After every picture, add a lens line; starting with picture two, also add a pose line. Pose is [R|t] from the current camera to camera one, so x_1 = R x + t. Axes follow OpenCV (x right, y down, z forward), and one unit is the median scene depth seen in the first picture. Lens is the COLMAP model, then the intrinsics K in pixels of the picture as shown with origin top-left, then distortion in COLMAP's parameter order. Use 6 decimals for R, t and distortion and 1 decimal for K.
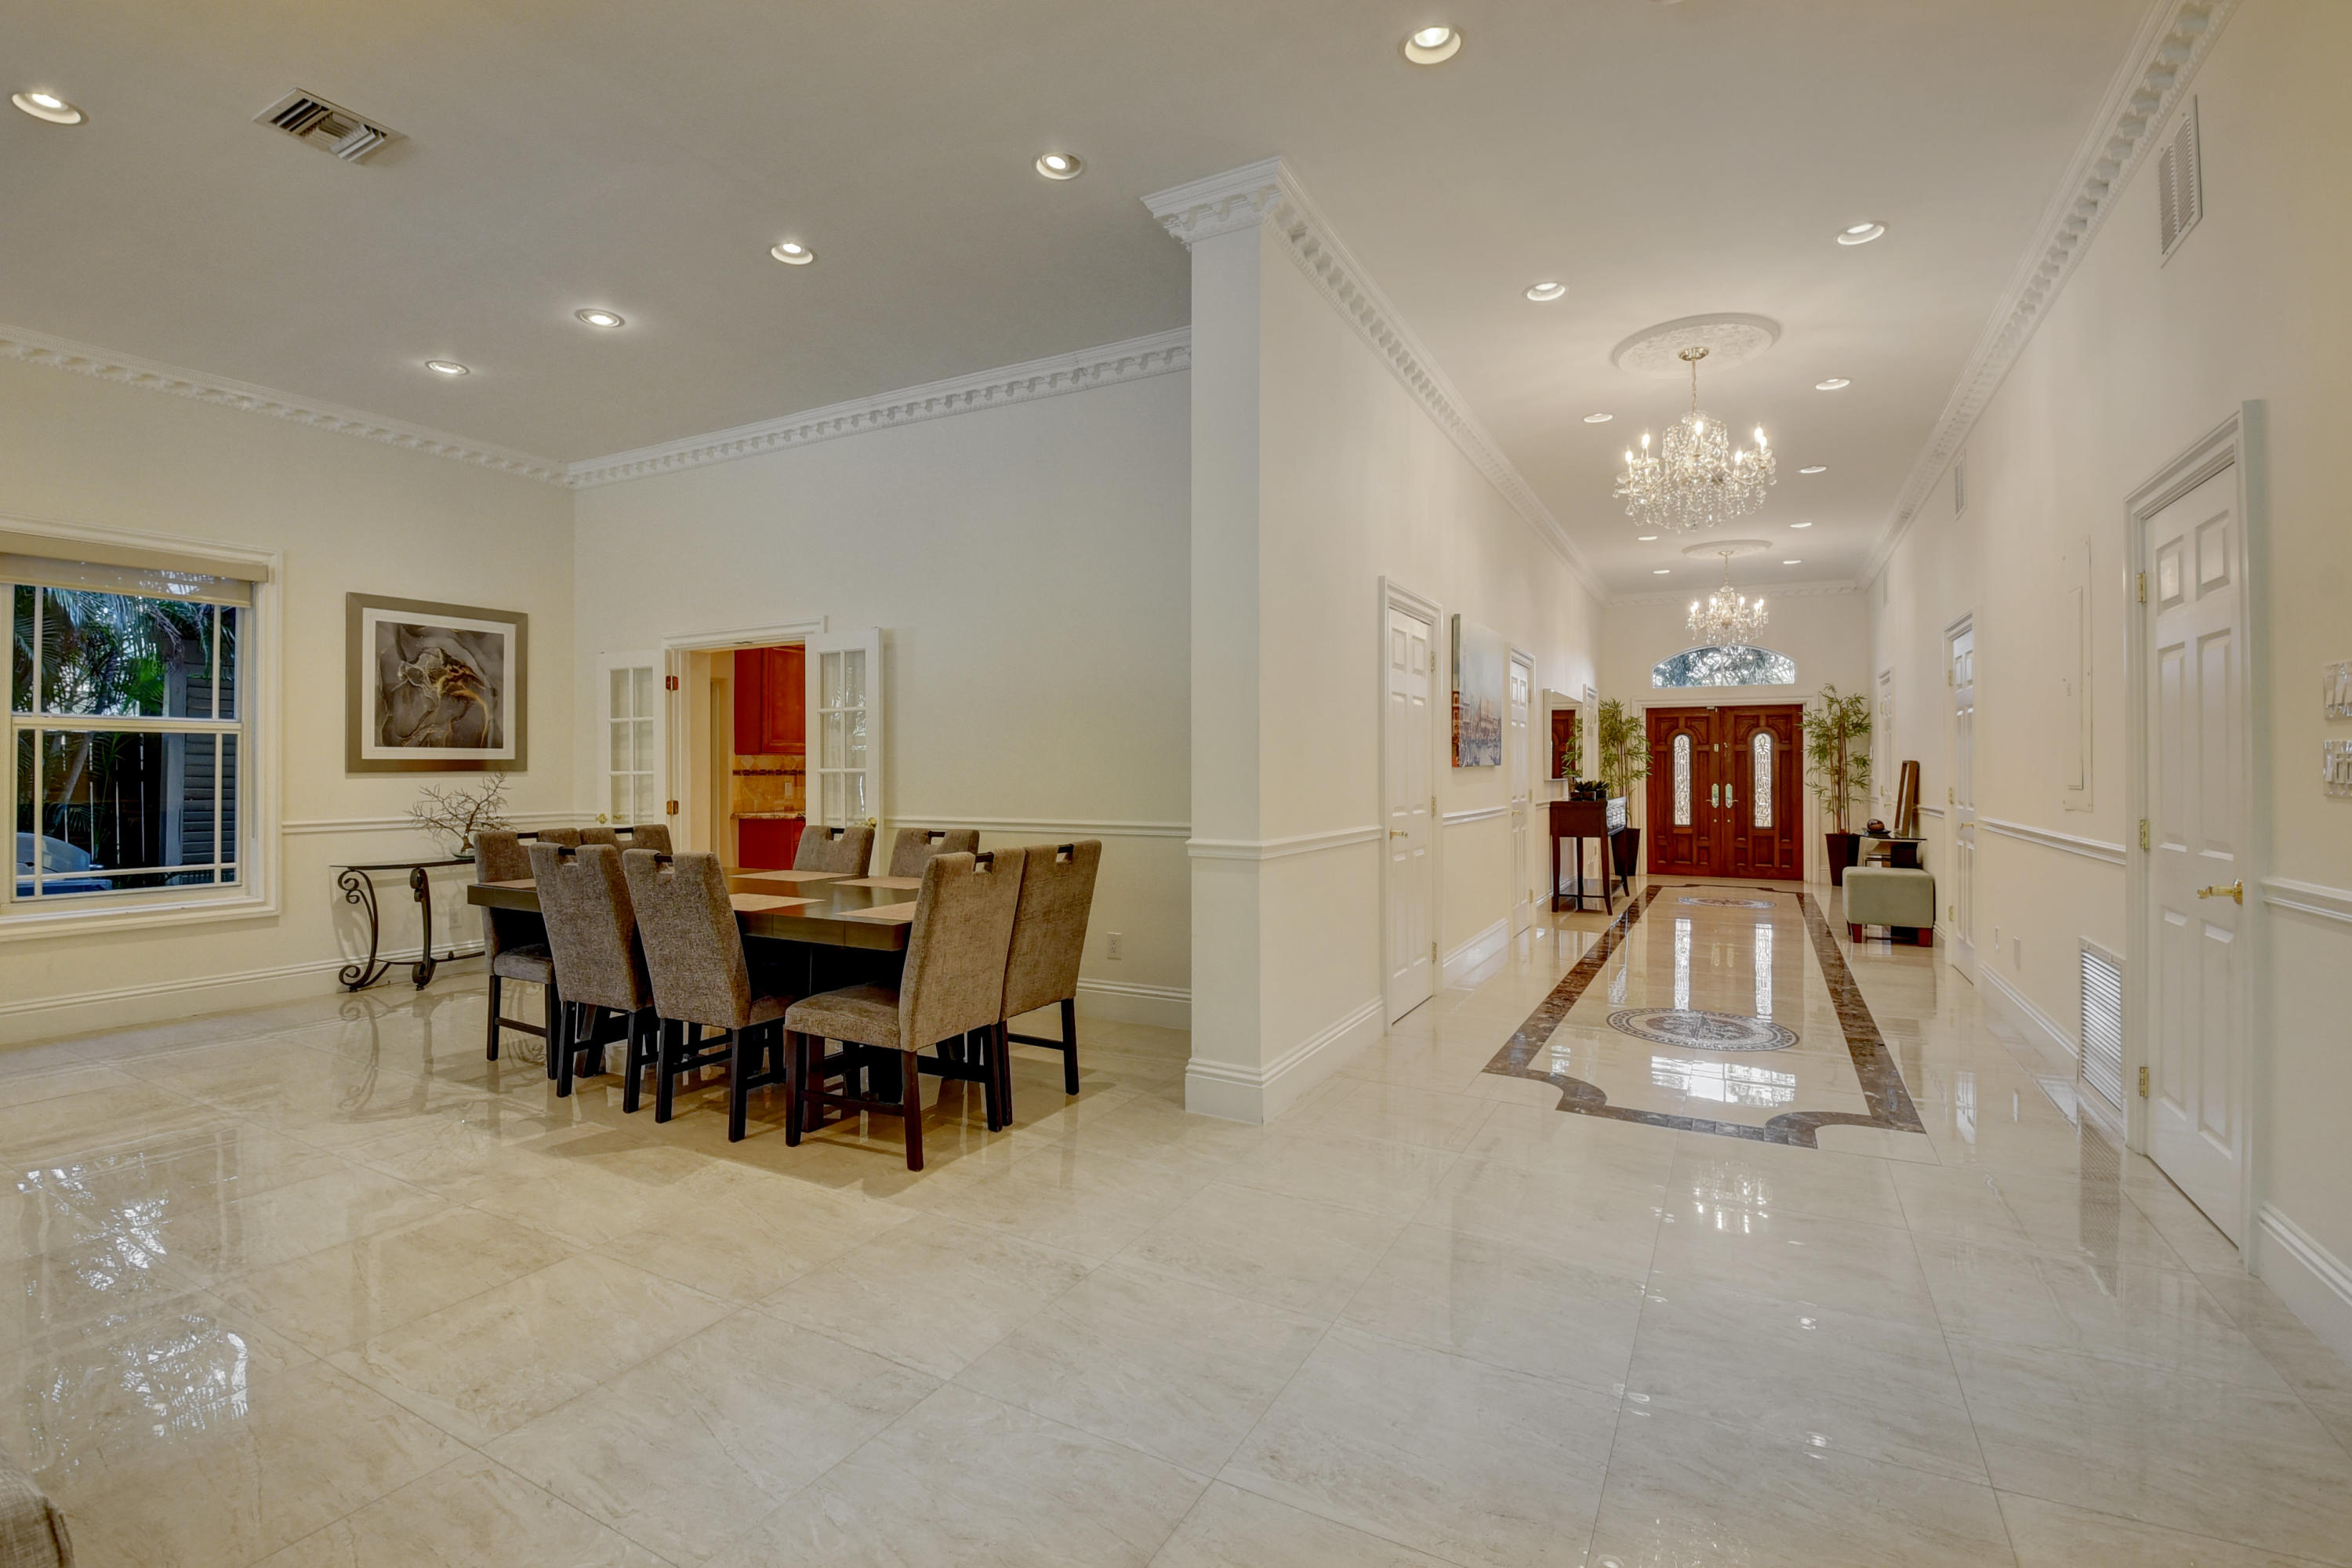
lens RADIAL K [[1043.9, 0, 1169.9], [0, 1043.9, 758.0], [0, 0, 1]] dist [0.013003, -0.022249]
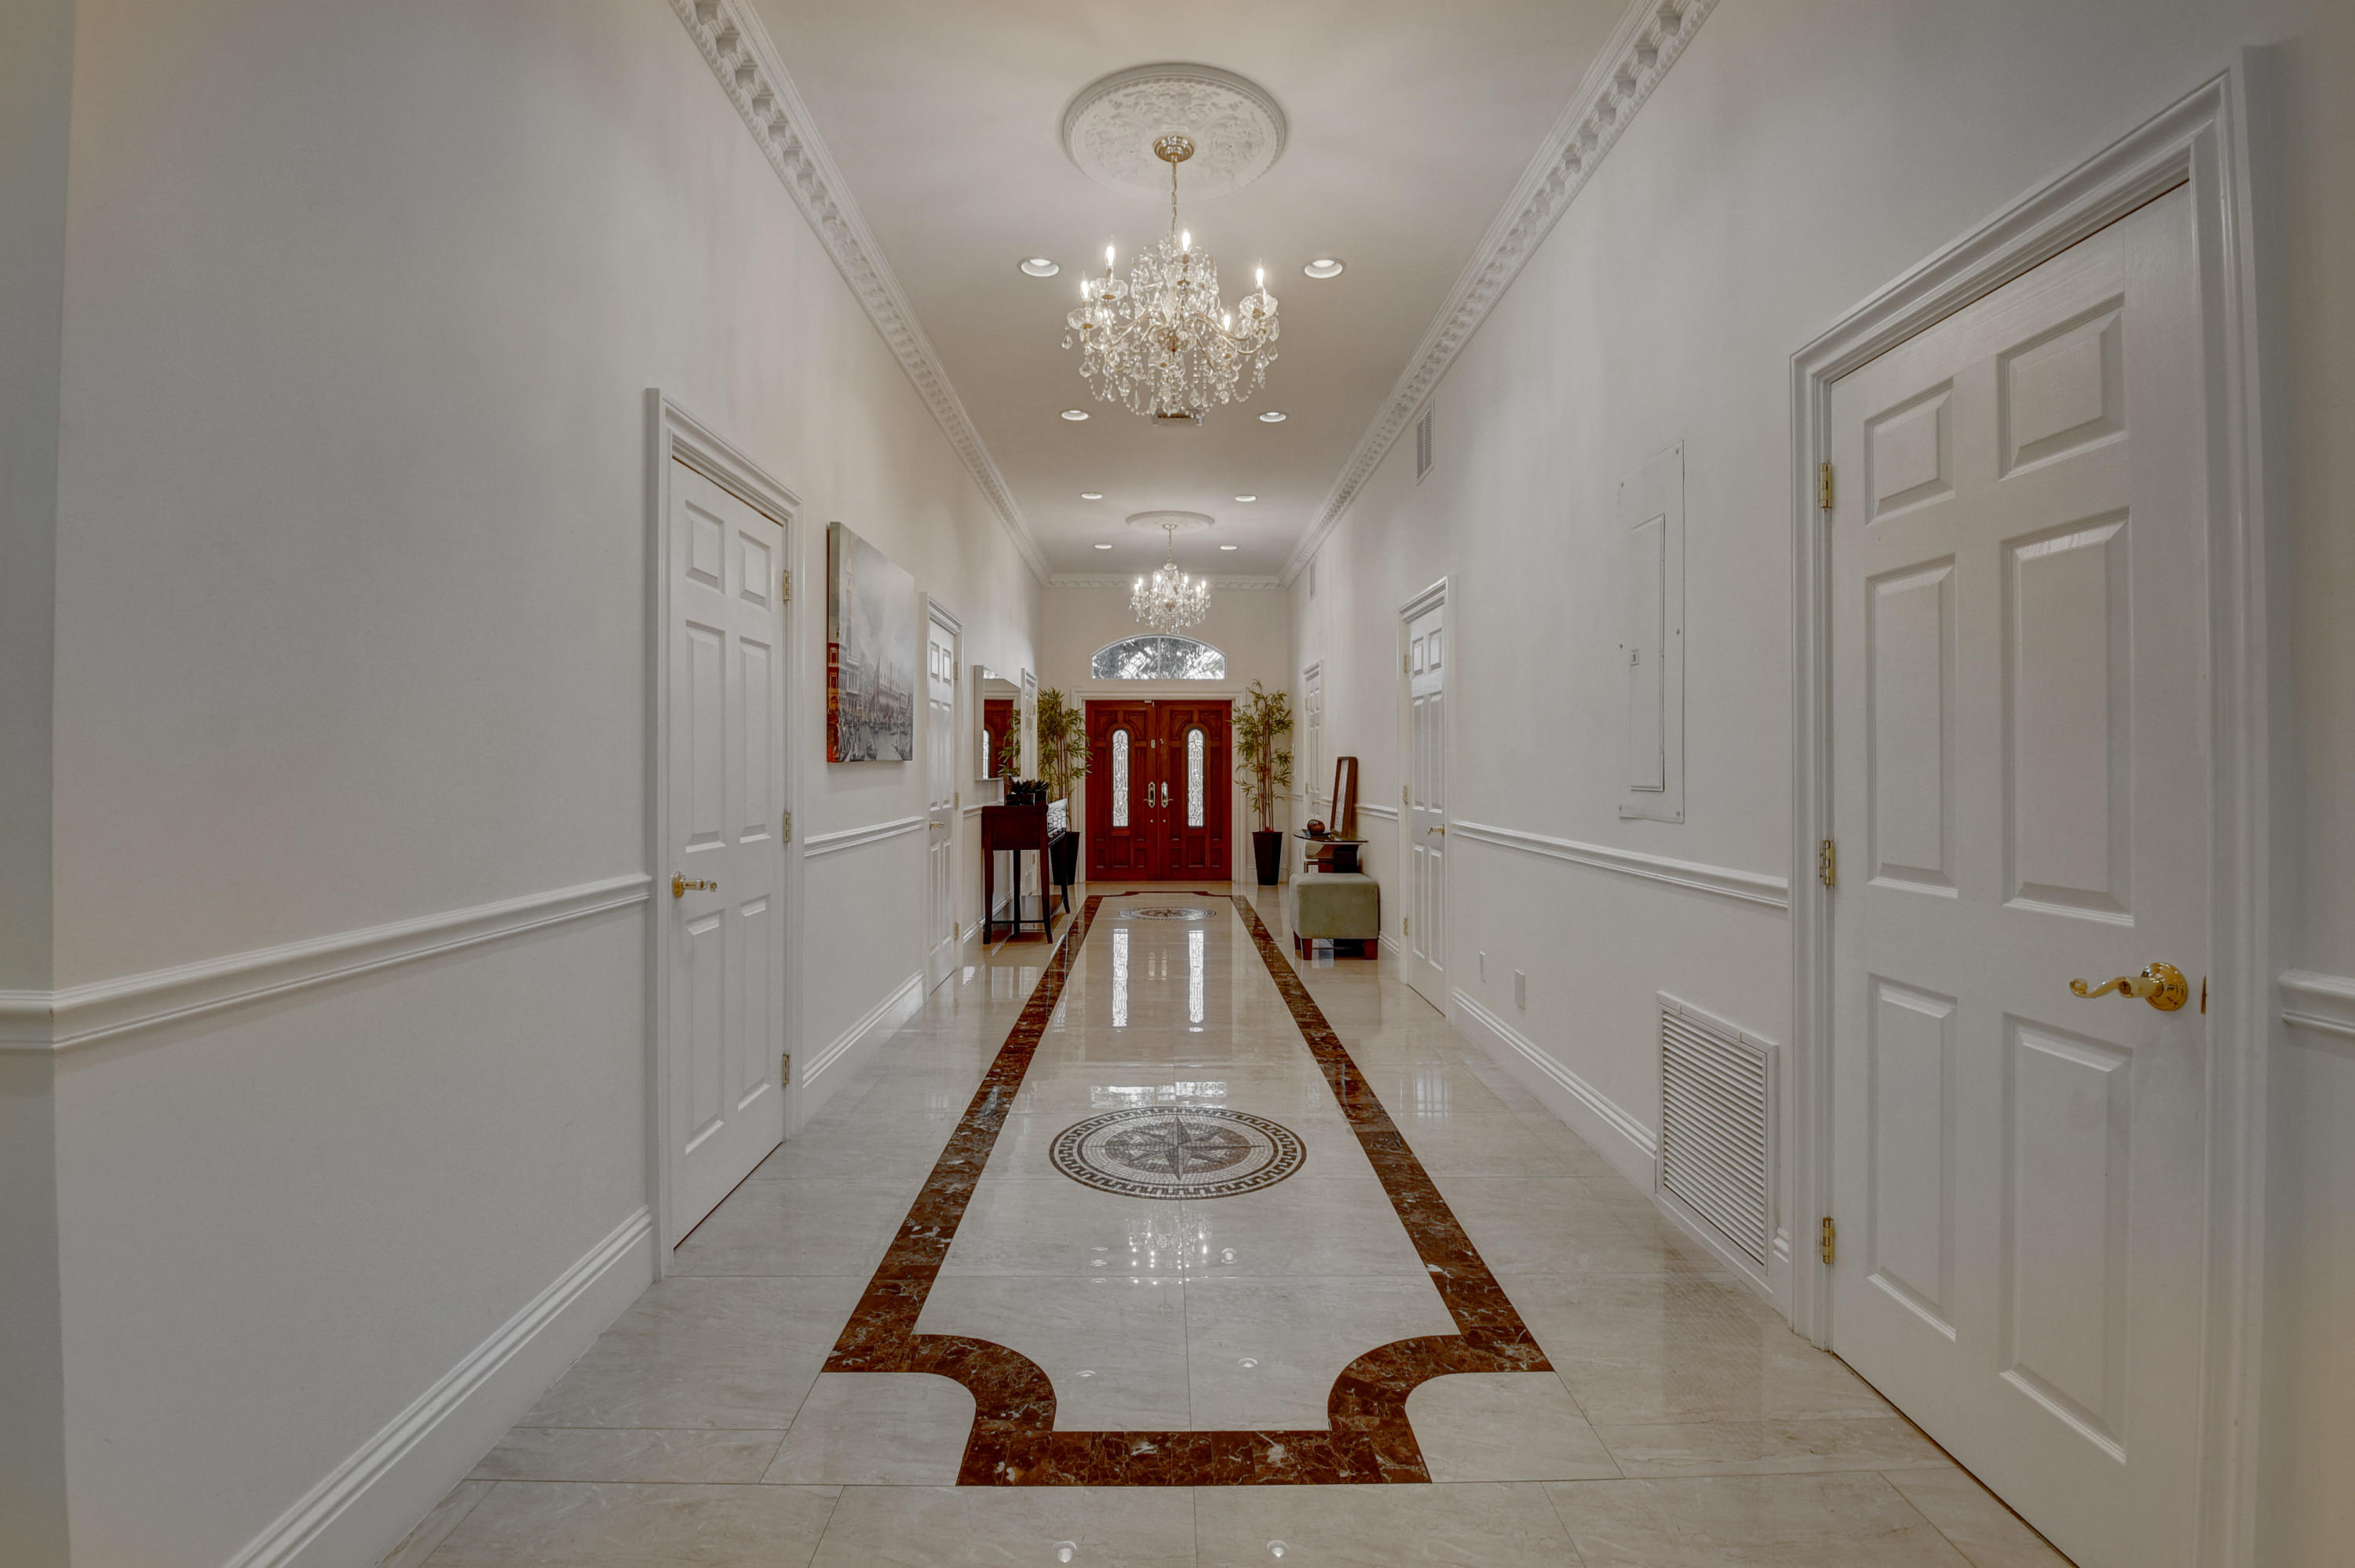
lens RADIAL K [[1045.1, 0, 1171.3], [0, 1045.1, 758.0], [0, 0, 1]] dist [0.013003, -0.022249]
pose [[0.868591, 0.003469, 0.495518, 0.087543], [-0.004203, 0.999991, 0.000368, 0.003131], [-0.495513, -0.002402, 0.868597, 0.218527]]
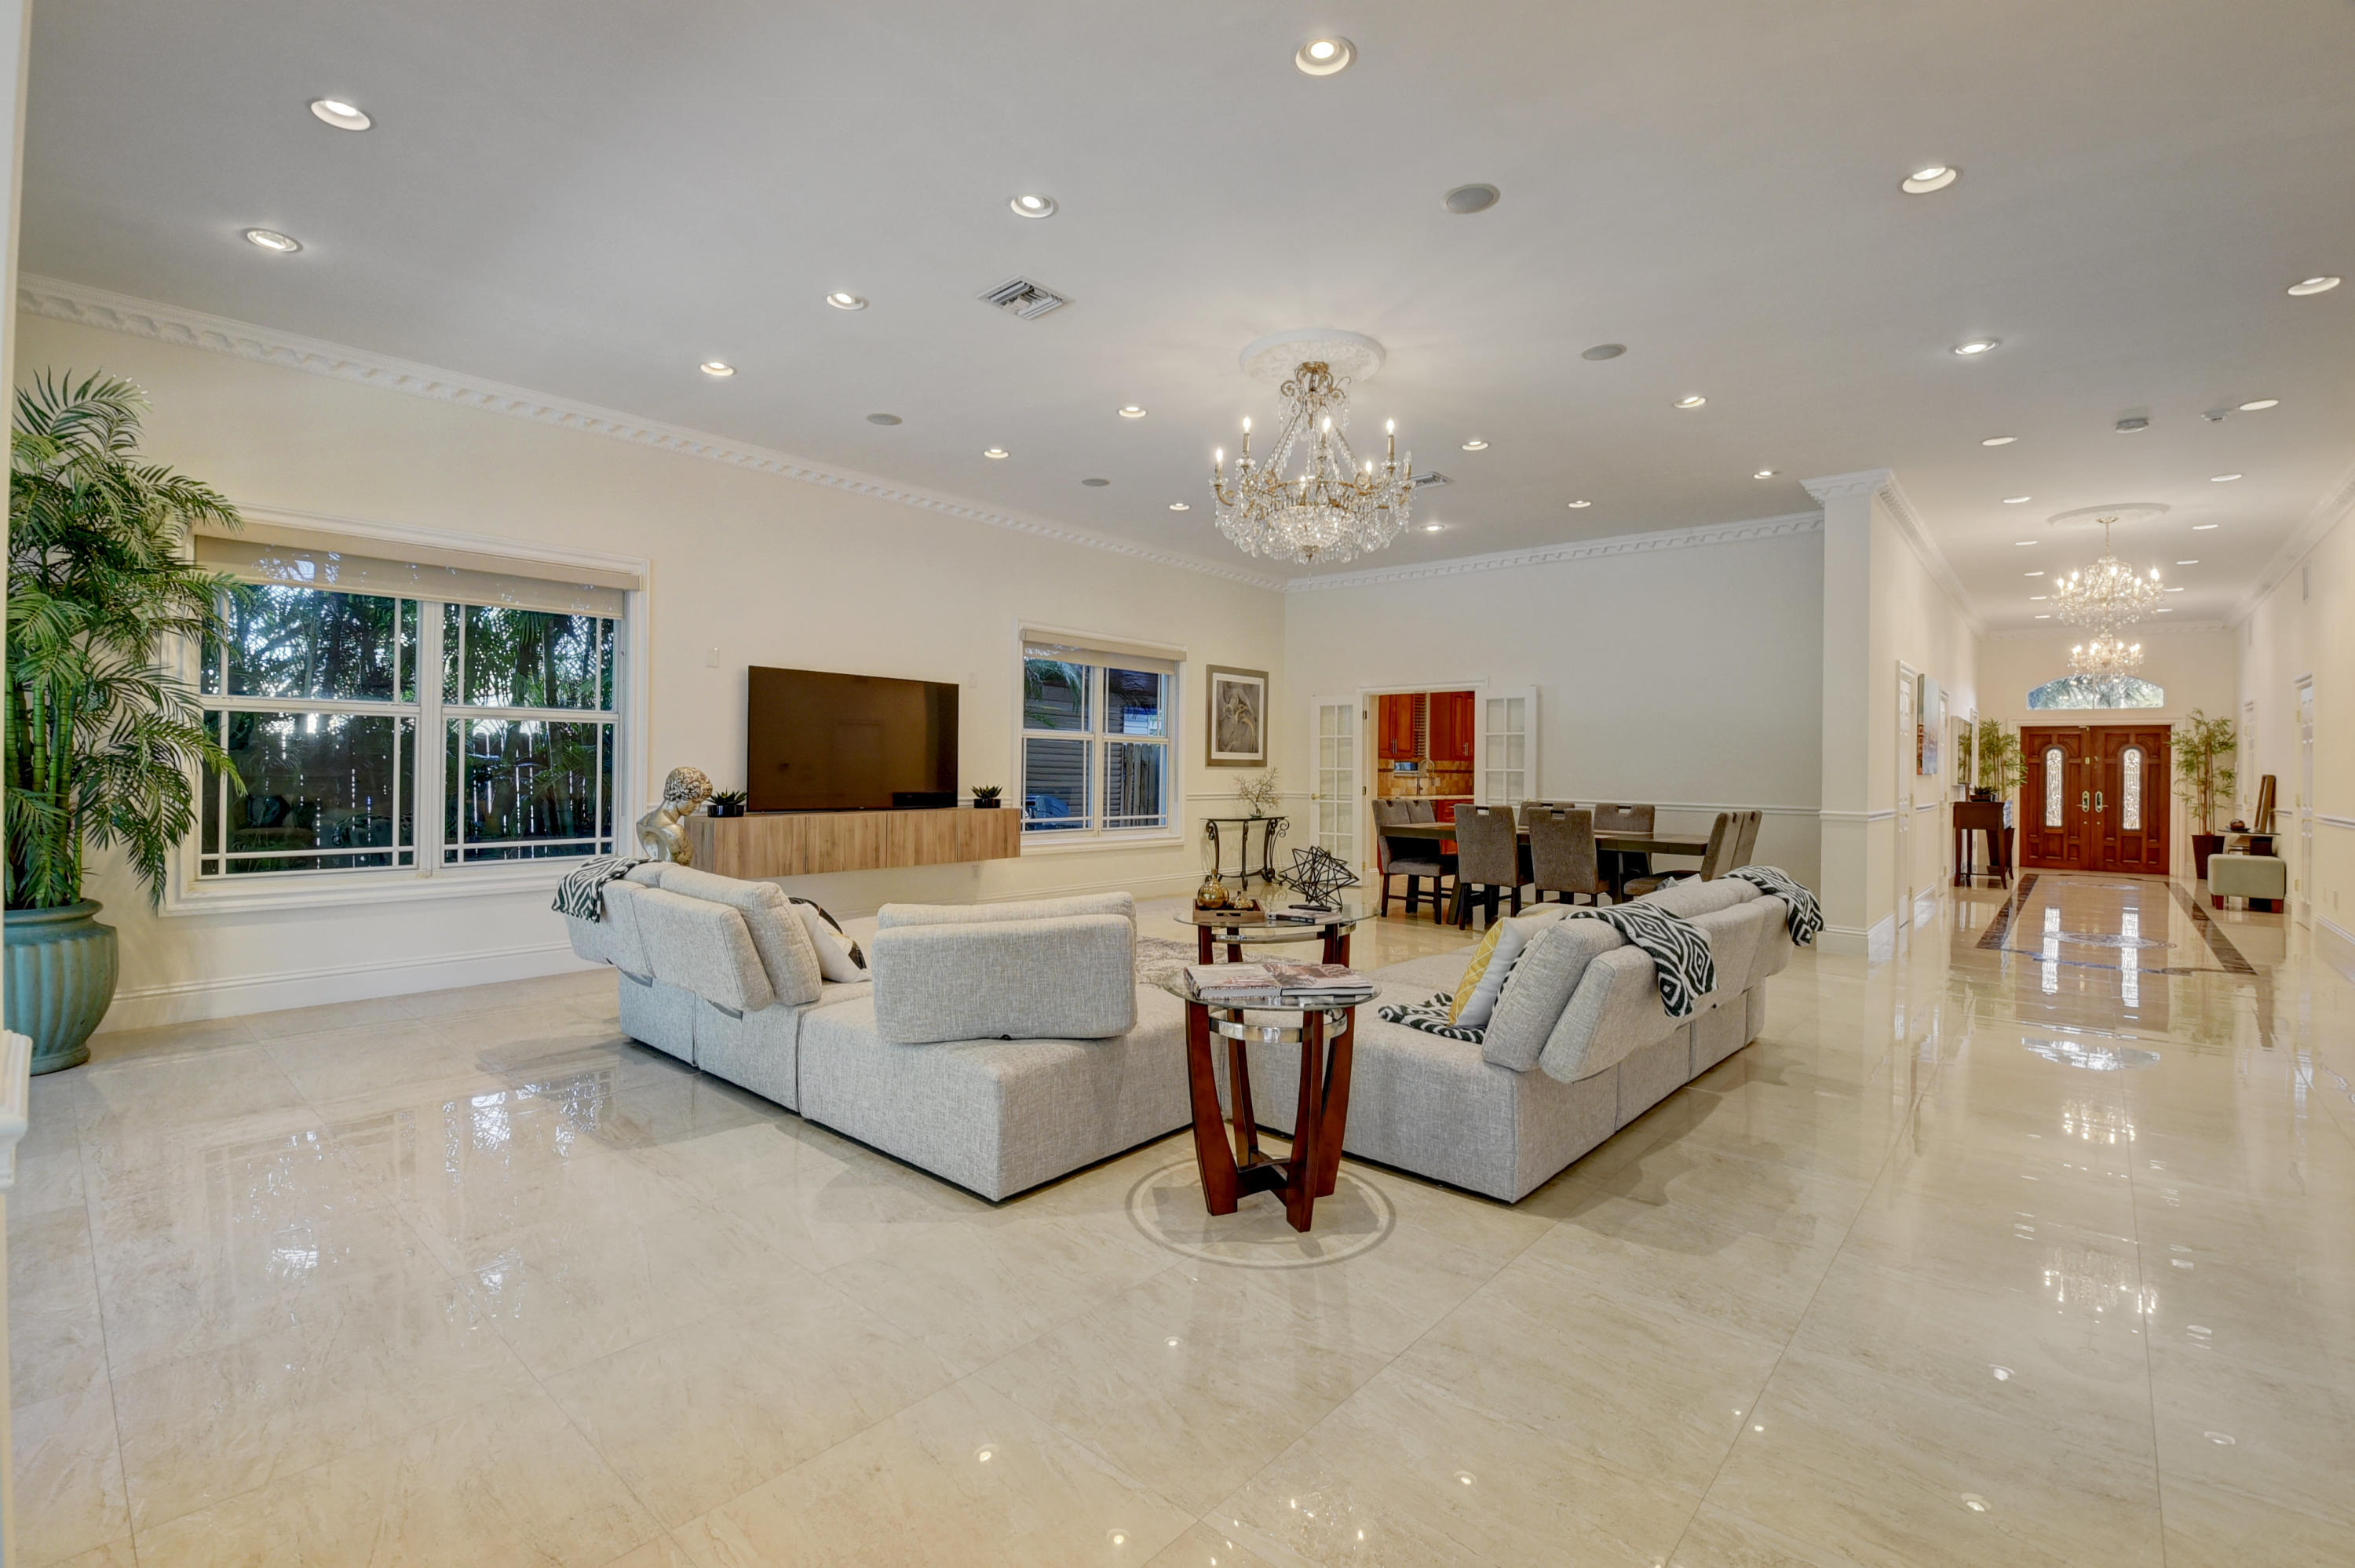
lens RADIAL K [[1045.1, 0, 1171.3], [0, 1045.1, 758.0], [0, 0, 1]] dist [0.013003, -0.022249]
pose [[0.977614, 0.012738, -0.210019, -0.303221], [-0.012670, 0.999918, 0.001670, -0.002460], [0.210023, 0.001029, 0.977696, -0.459595]]
